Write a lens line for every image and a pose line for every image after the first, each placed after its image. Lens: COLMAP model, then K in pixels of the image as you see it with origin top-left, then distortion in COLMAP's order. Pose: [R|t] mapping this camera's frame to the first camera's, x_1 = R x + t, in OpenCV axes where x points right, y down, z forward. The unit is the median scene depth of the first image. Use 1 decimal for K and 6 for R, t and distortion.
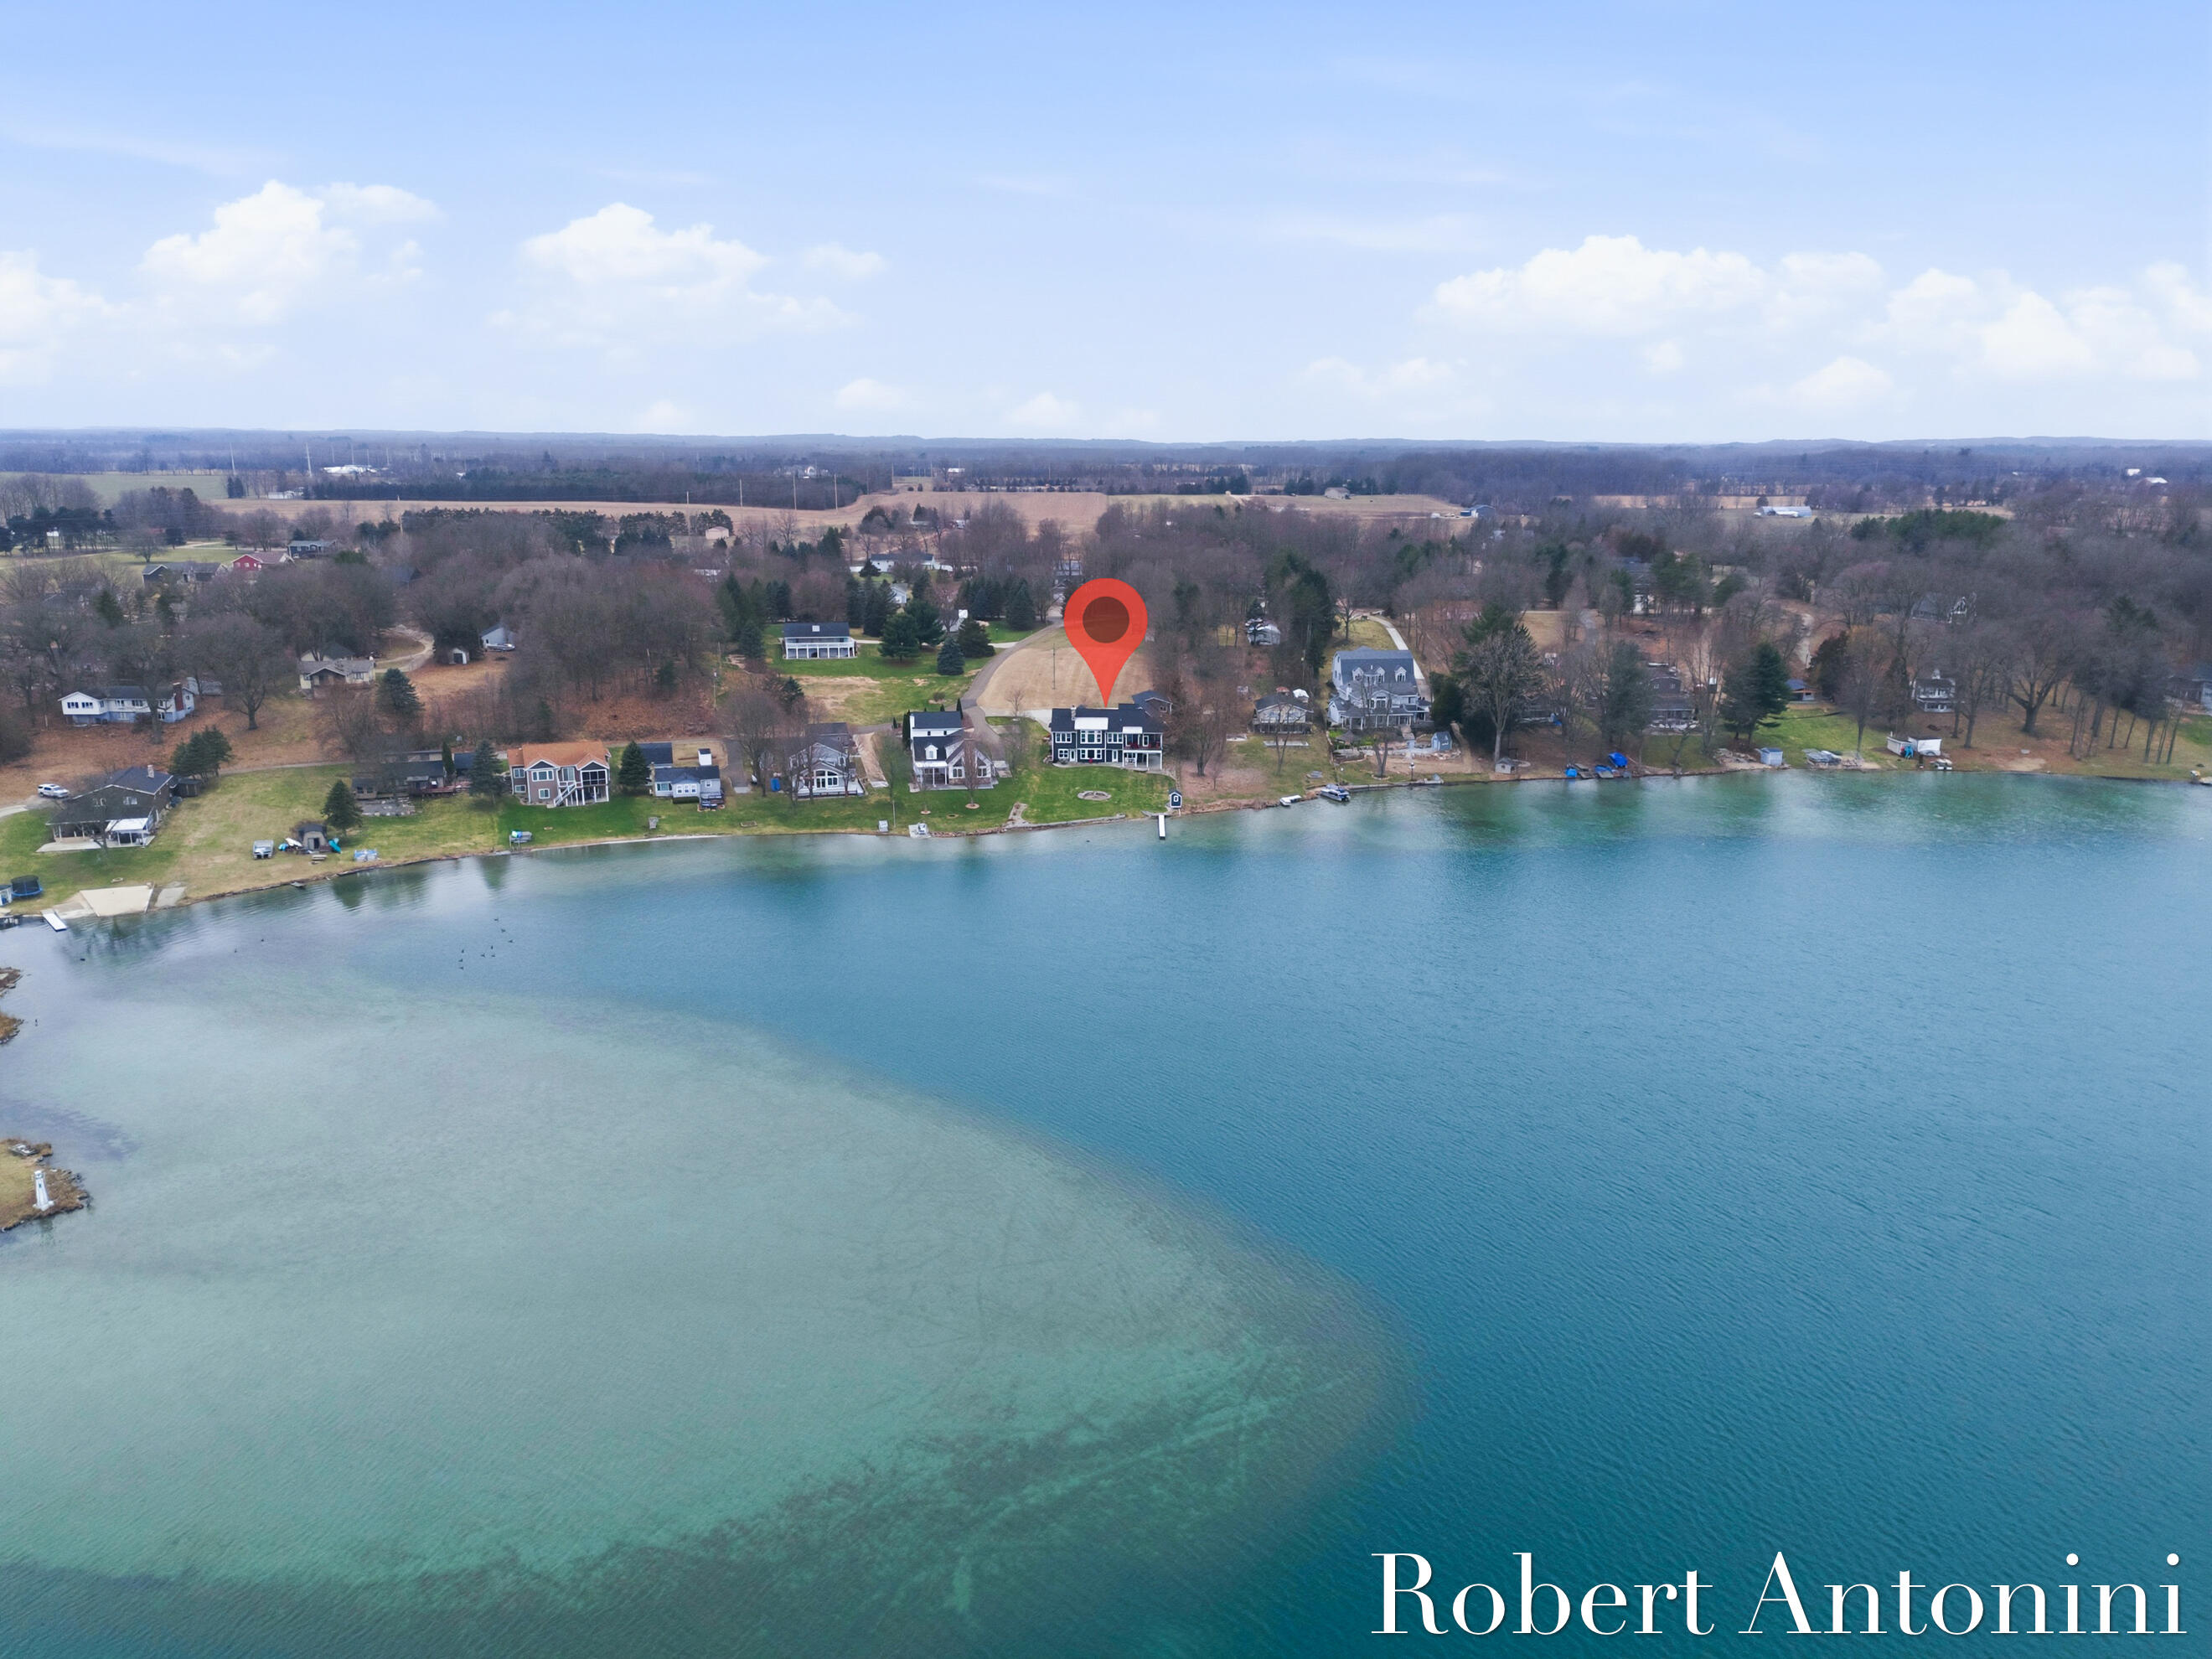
lens RADIAL K [[1596.8, 0, 1106.0], [0, 1596.8, 829.5], [0, 0, 1]] dist [0.045121, -0.000199]
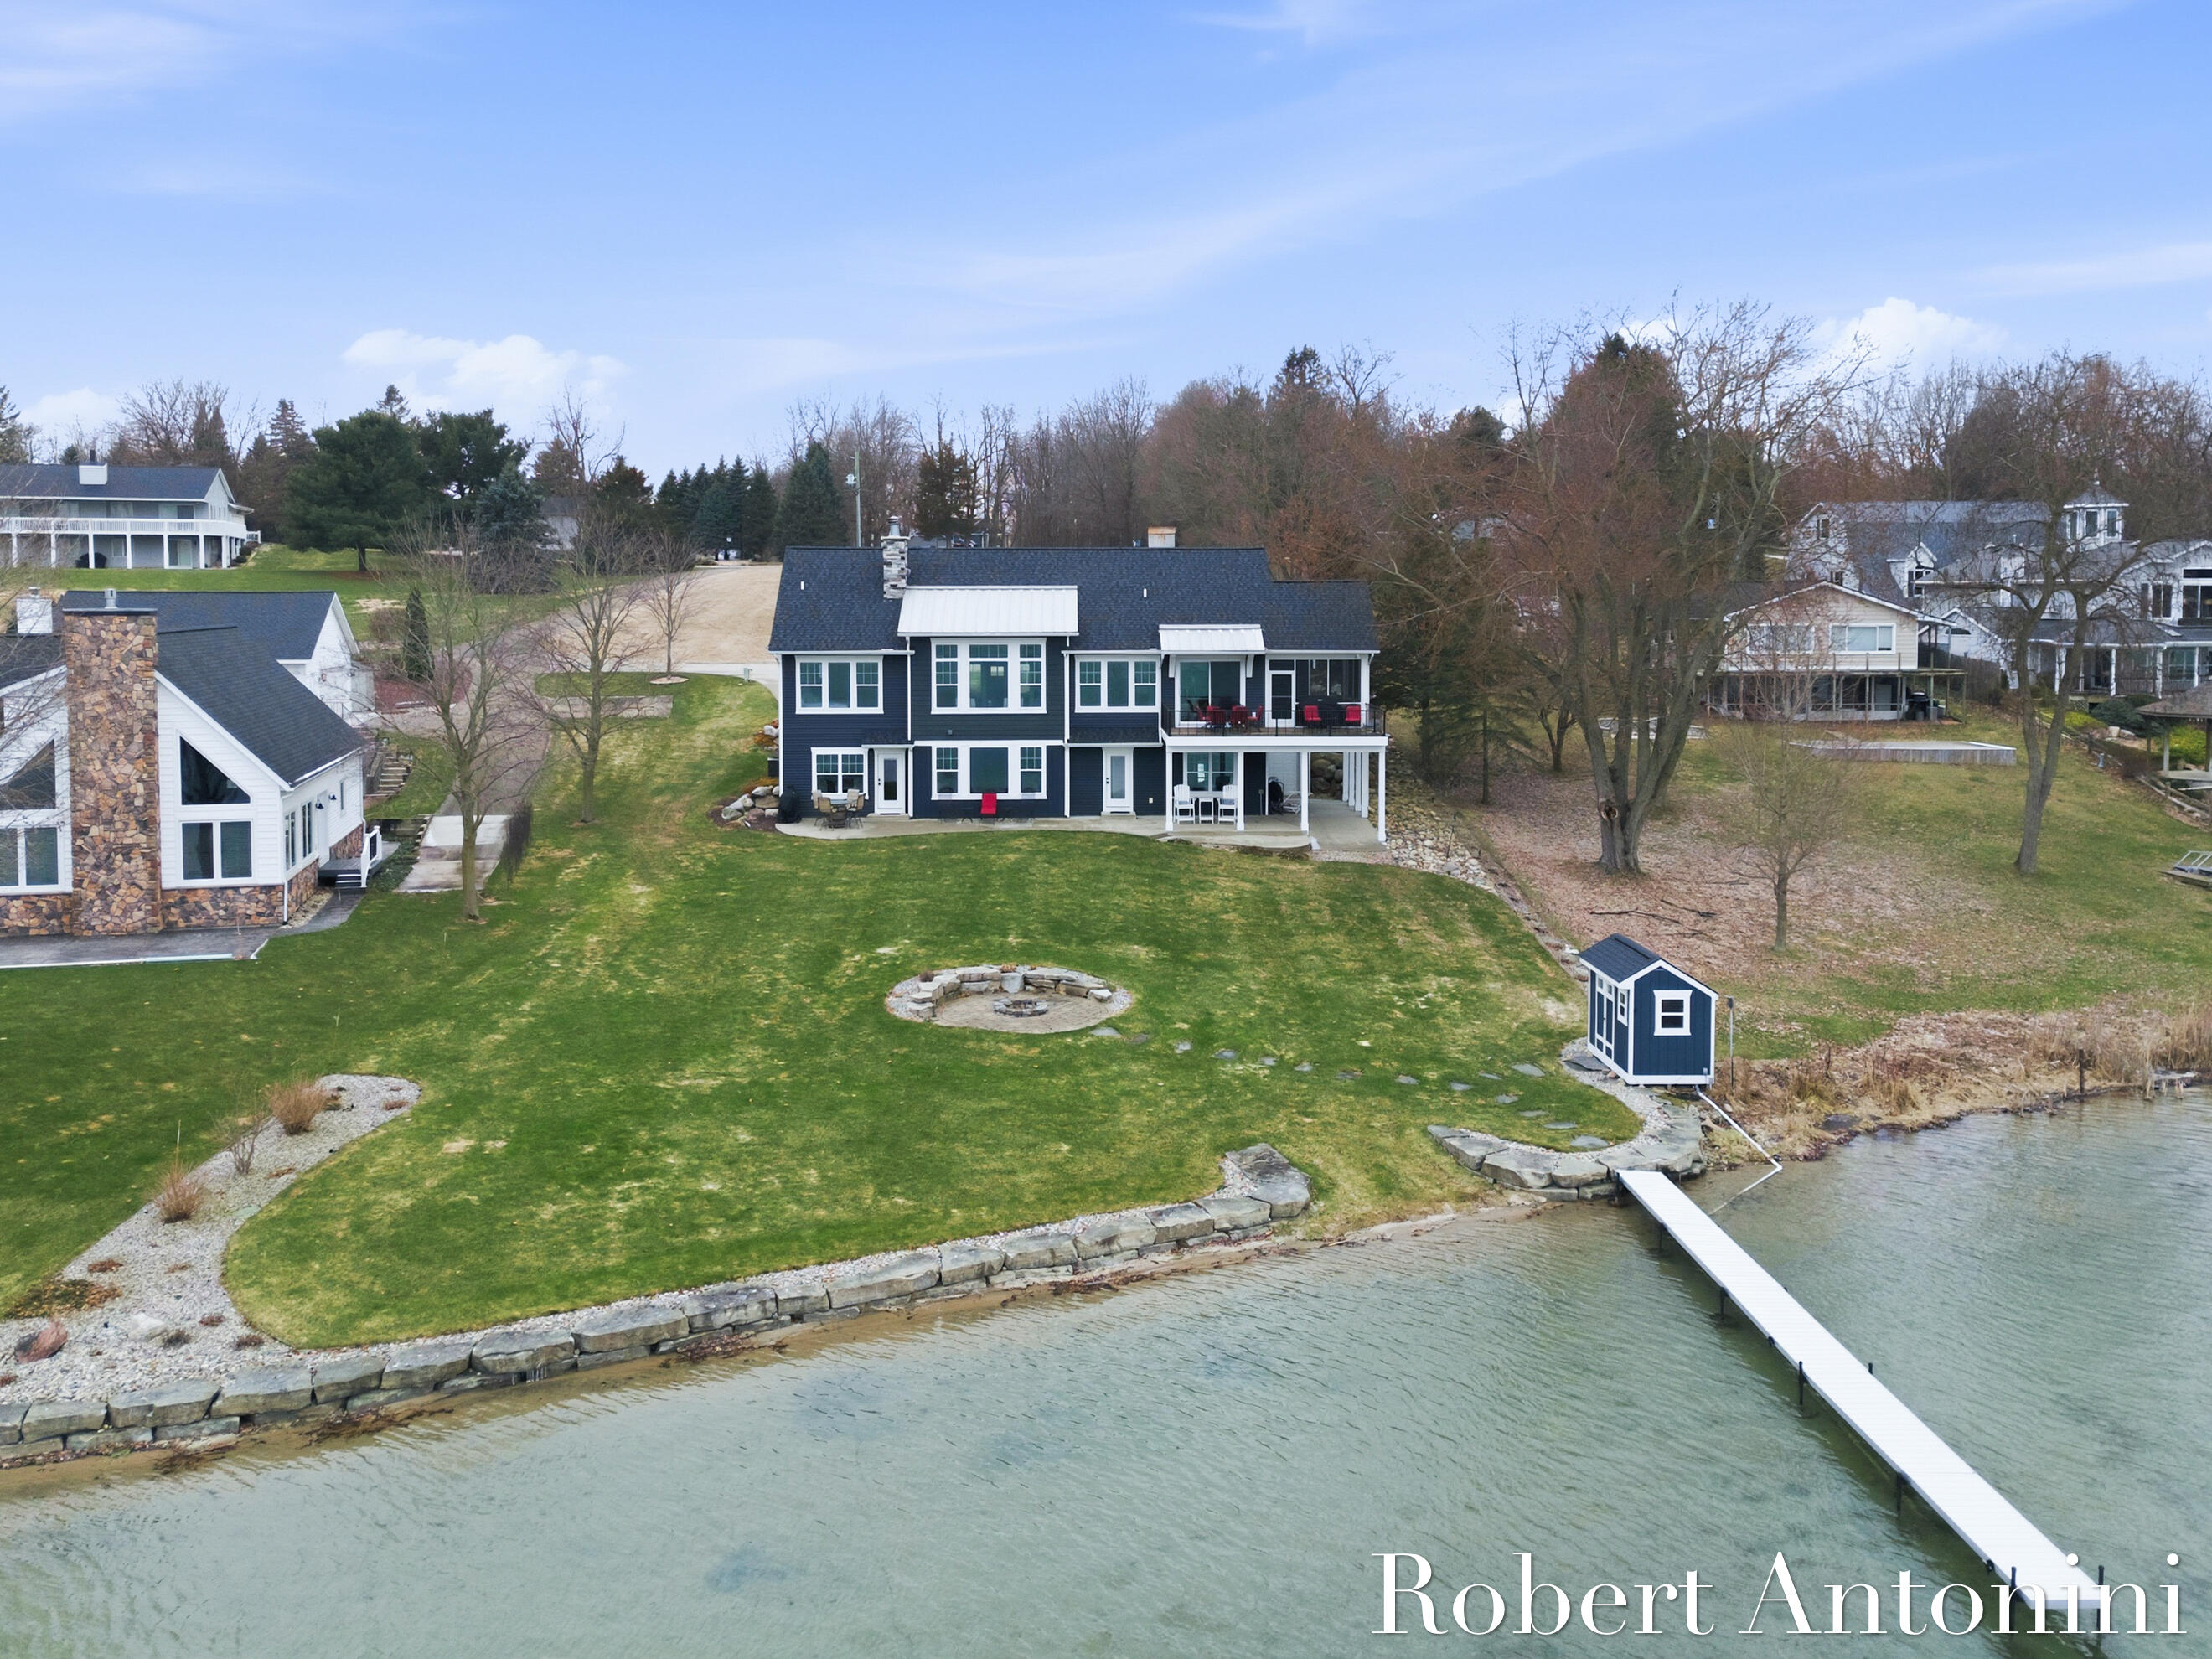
lens RADIAL K [[1880.7, 0, 1100.9], [0, 1880.7, 680.3], [0, 0, 1]] dist [0.054004, -0.000311]
pose [[0.998897, -0.011543, 0.045510, -0.006247], [0.019997, 0.981589, -0.189956, -0.016167], [-0.042479, 0.190656, 0.980737, 0.786647]]
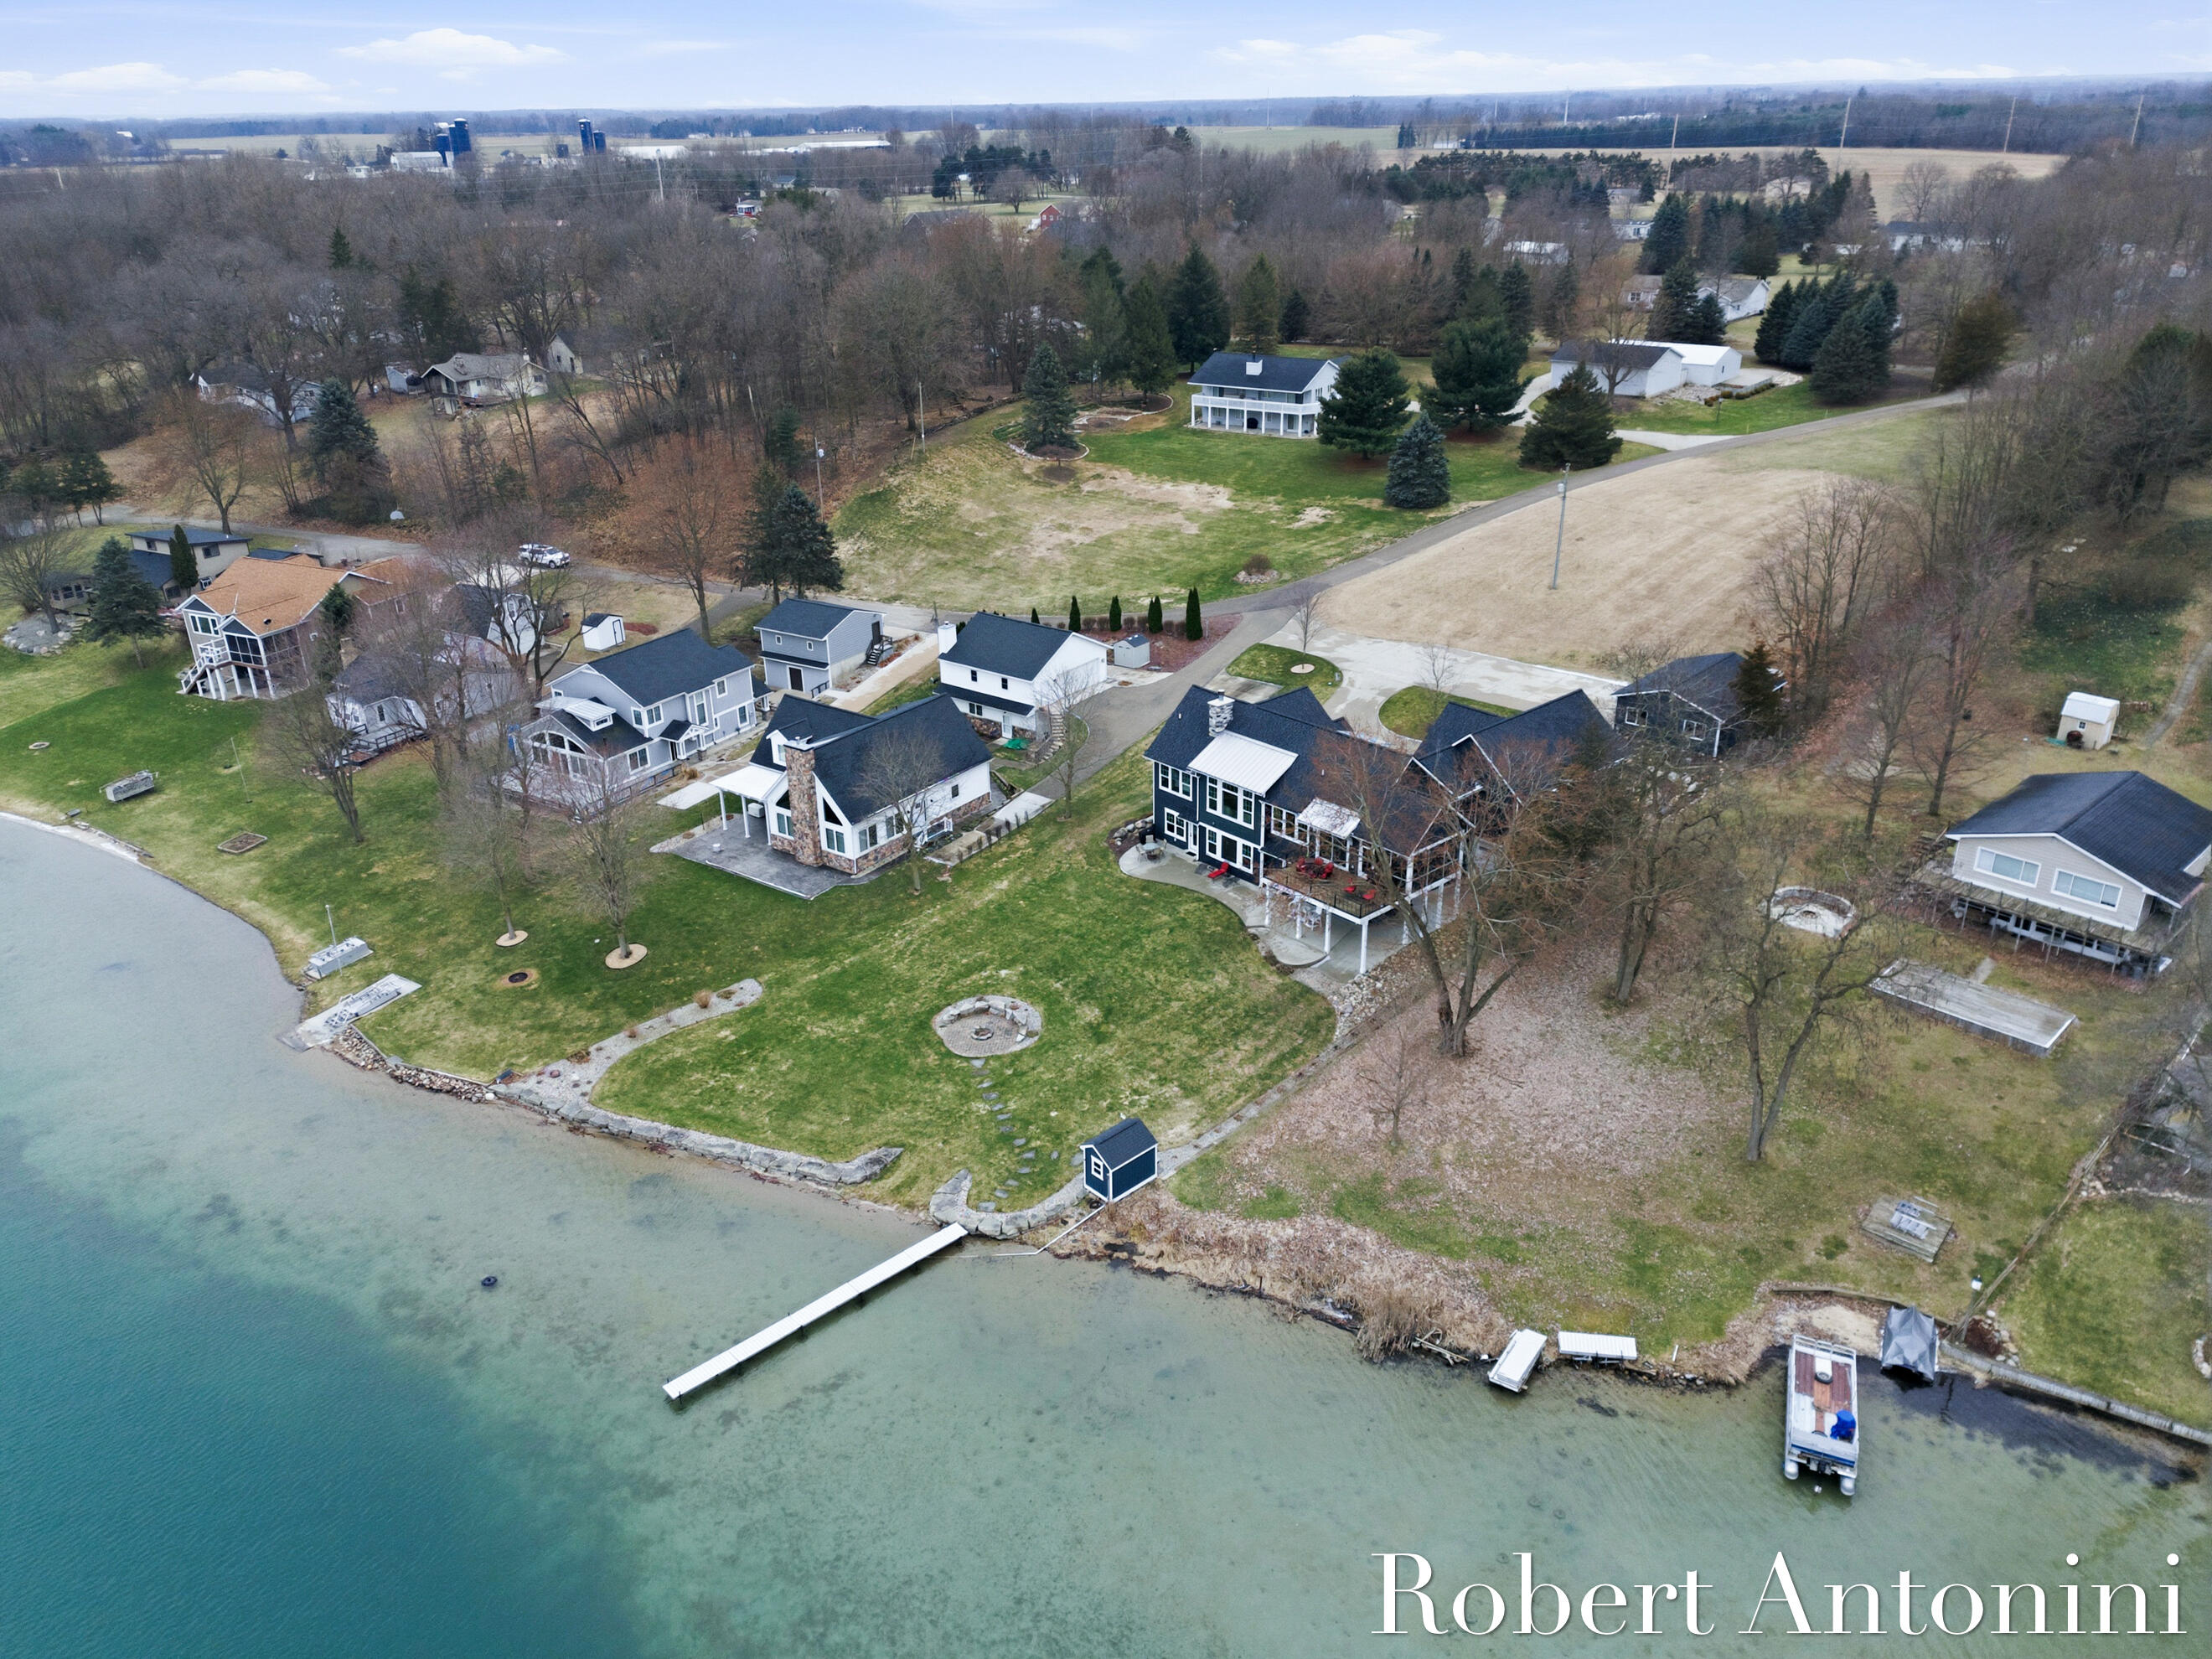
lens RADIAL K [[1596.8, 0, 1106.0], [0, 1596.8, 829.5], [0, 0, 1]] dist [0.045121, -0.000199]
pose [[0.688255, 0.280556, -0.669025, 0.193148], [-0.149661, 0.957268, 0.247468, -0.129541], [0.709864, -0.070194, 0.700832, 0.753453]]
